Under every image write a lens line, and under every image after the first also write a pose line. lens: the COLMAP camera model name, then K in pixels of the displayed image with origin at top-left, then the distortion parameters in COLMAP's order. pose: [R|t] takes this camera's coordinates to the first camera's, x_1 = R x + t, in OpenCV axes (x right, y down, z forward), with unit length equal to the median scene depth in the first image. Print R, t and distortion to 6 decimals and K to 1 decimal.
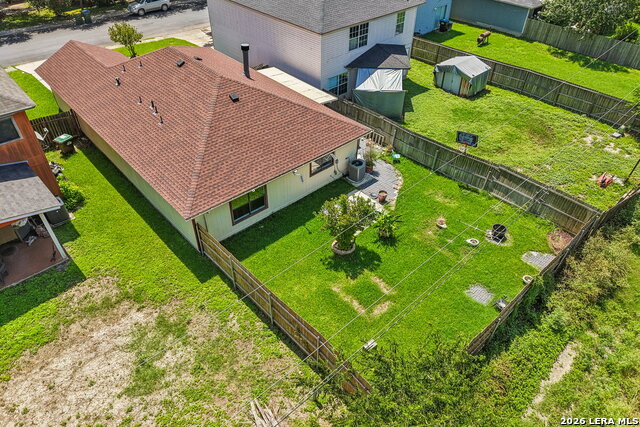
lens RADIAL K [[425.7, 0, 320.0], [0, 425.7, 213.5], [0, 0, 1]] dist [0.053748, -0.063402]
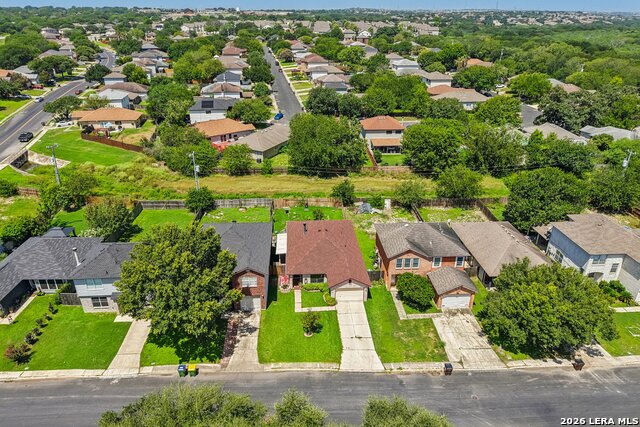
lens RADIAL K [[427.9, 0, 320.0], [0, 427.9, 213.5], [0, 0, 1]] dist [0.020419, -0.017180]
pose [[-0.779618, -0.283437, 0.558443, -1.838040], [0.387334, 0.482469, 0.785618, -2.646369], [-0.492105, 0.828787, -0.266356, 1.697043]]
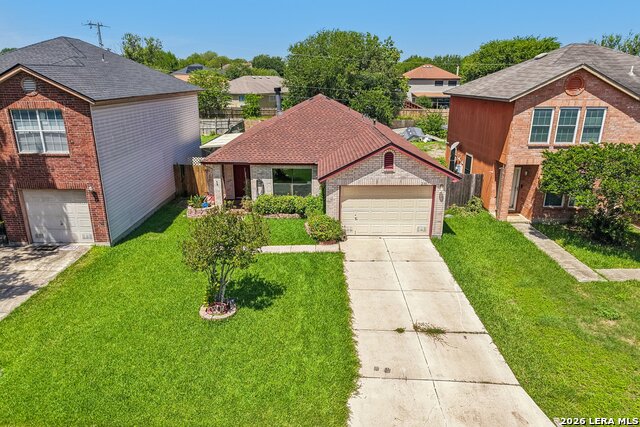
lens RADIAL K [[425.7, 0, 320.0], [0, 425.7, 213.5], [0, 0, 1]] dist [0.053748, -0.063402]
pose [[-0.735128, -0.216676, 0.642369, -1.130961], [0.425075, 0.590818, 0.685745, -0.989120], [-0.528107, 0.777165, -0.342223, 1.672256]]
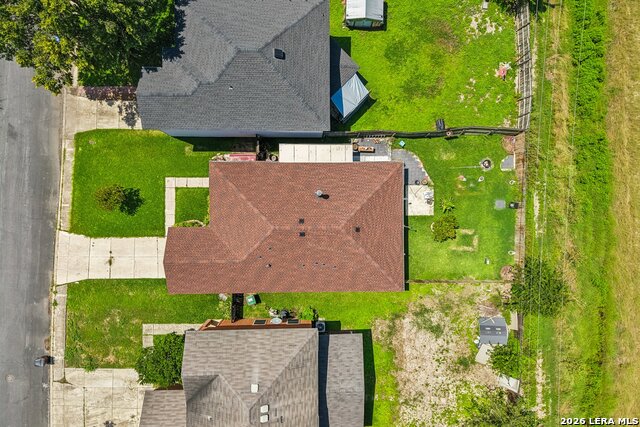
lens RADIAL K [[425.7, 0, 320.0], [0, 425.7, 213.5], [0, 0, 1]] dist [0.053748, -0.063402]
pose [[0.671765, -0.740712, 0.008824, -0.246530], [0.459540, 0.426048, 0.779299, -1.524402], [-0.580995, -0.519450, 0.626590, 0.084862]]
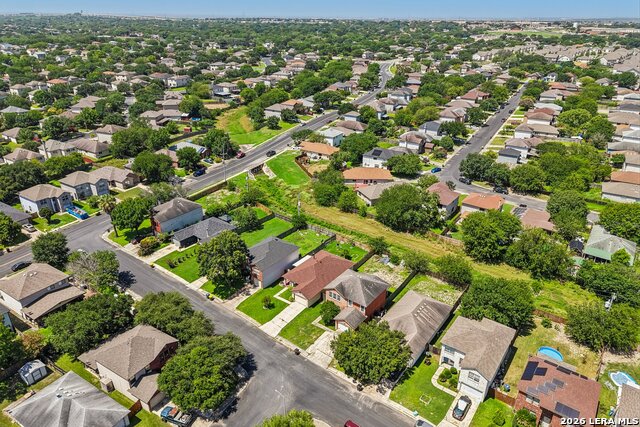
lens RADIAL K [[425.7, 0, 320.0], [0, 425.7, 213.5], [0, 0, 1]] dist [0.053748, -0.063402]
pose [[-0.184234, -0.428008, 0.884798, -4.215177], [0.620096, 0.647827, 0.442494, -2.772712], [-0.762587, 0.630182, 0.146054, 0.008872]]
